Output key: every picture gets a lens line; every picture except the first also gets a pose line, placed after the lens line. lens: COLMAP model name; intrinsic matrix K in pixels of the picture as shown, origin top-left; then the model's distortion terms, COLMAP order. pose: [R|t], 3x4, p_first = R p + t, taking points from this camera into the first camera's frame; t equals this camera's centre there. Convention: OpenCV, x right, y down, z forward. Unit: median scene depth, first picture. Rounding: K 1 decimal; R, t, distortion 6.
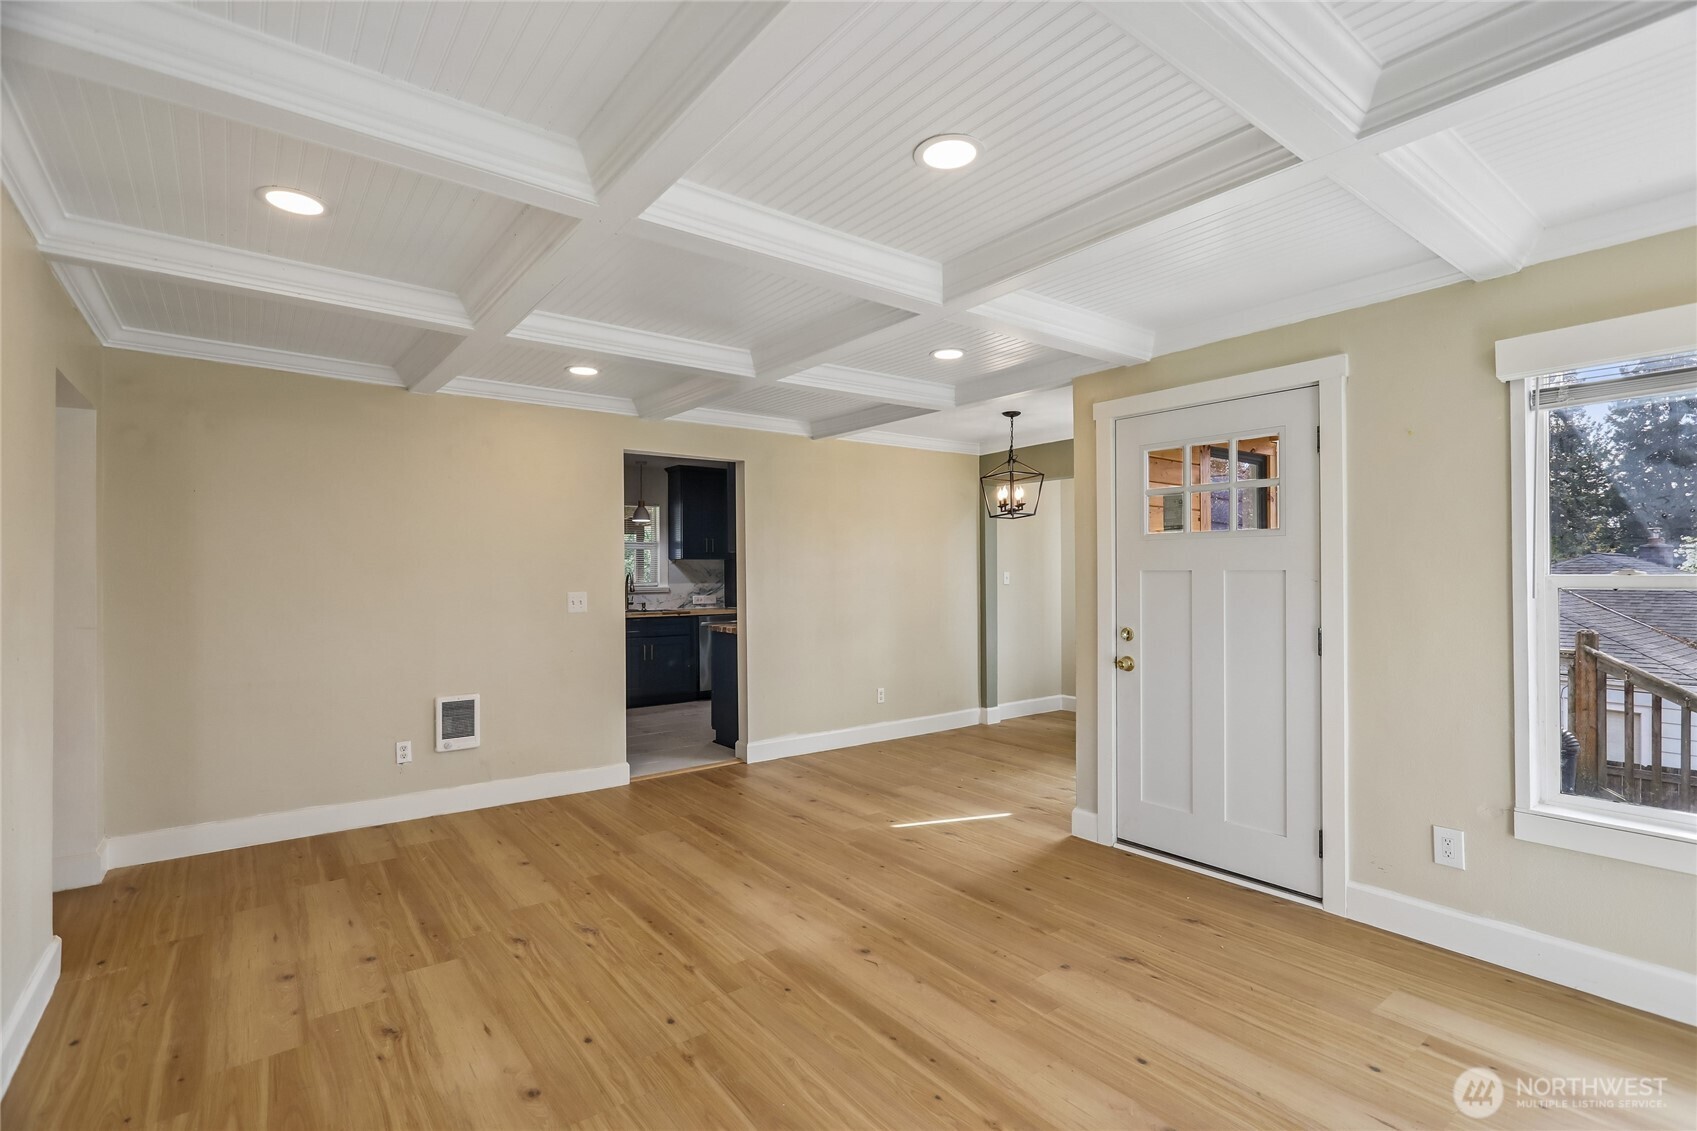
lens RADIAL K [[788.5, 0, 840.7], [0, 788.5, 562.6], [0, 0, 1]] dist [-0.001131, 0.000452]
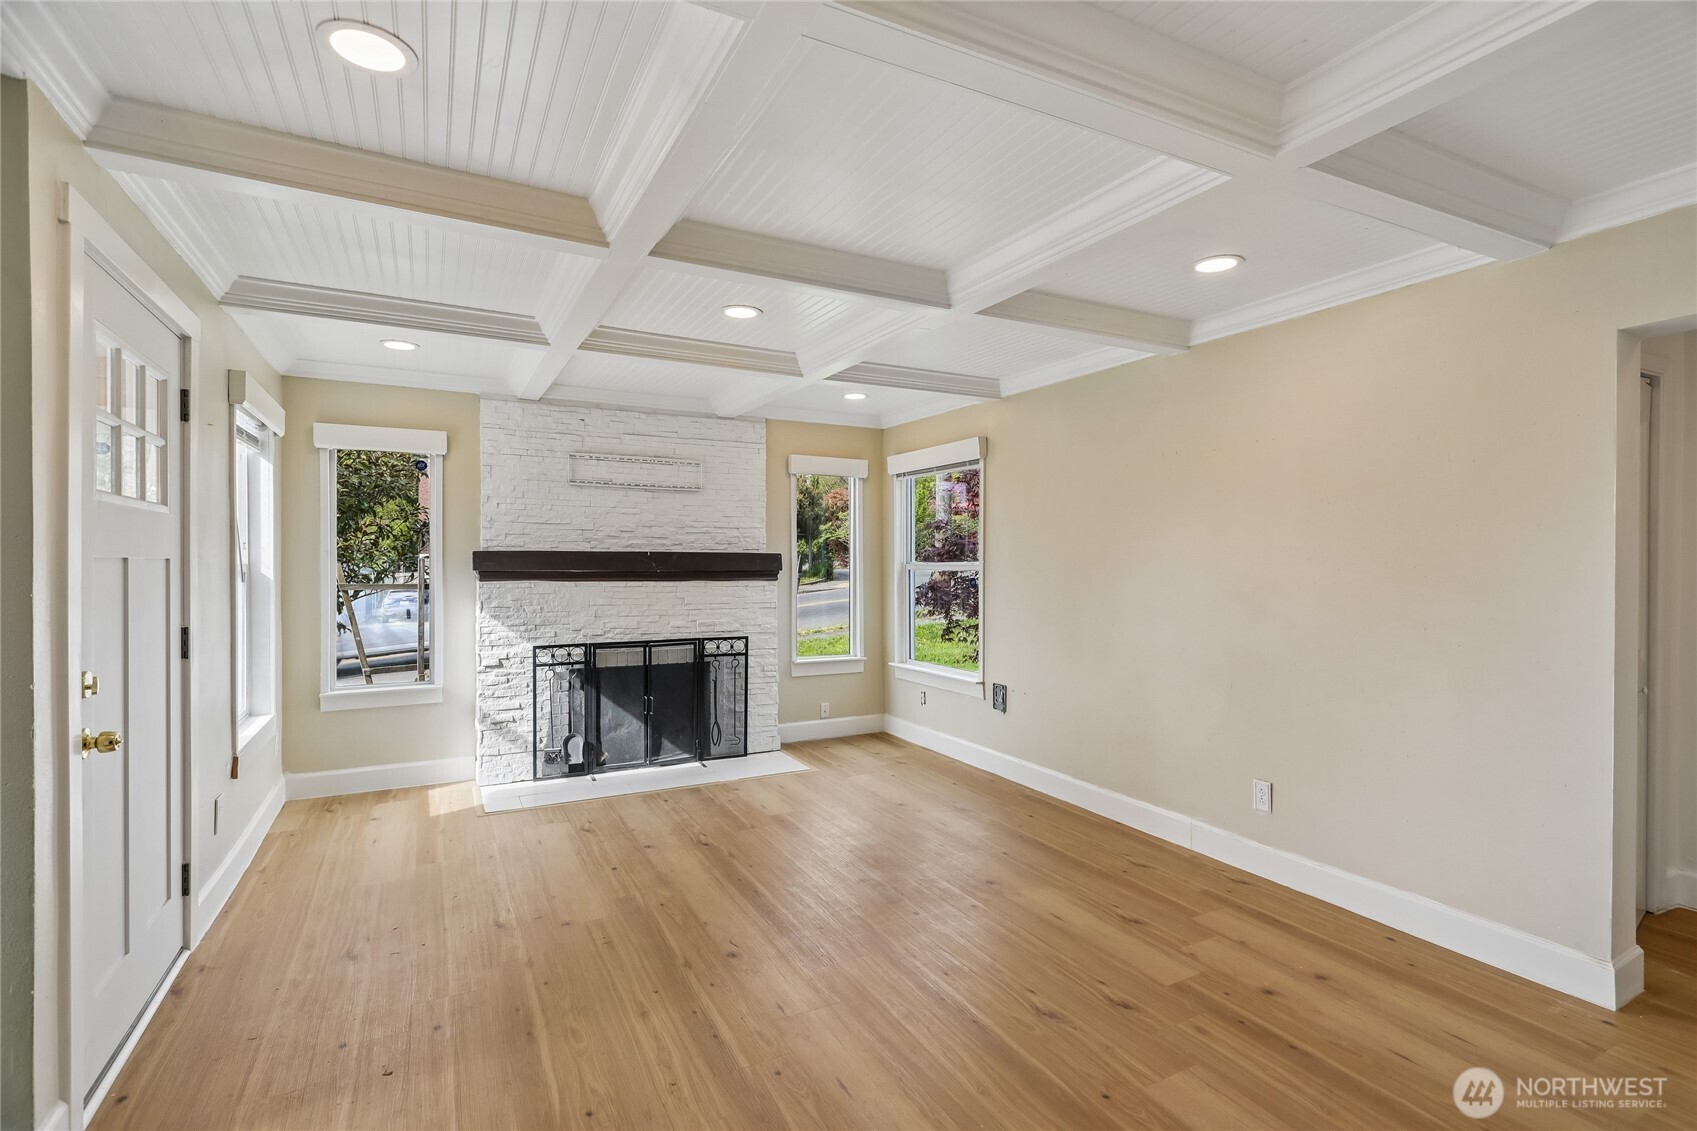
lens RADIAL K [[788.5, 0, 845.6], [0, 788.5, 569.1], [0, 0, 1]] dist [-0.001131, 0.000452]
pose [[-0.986074, -0.000586, 0.166303, -0.123908], [-0.001560, 0.999982, -0.005723, 0.012061], [-0.166297, -0.005902, -0.986058, 0.899171]]
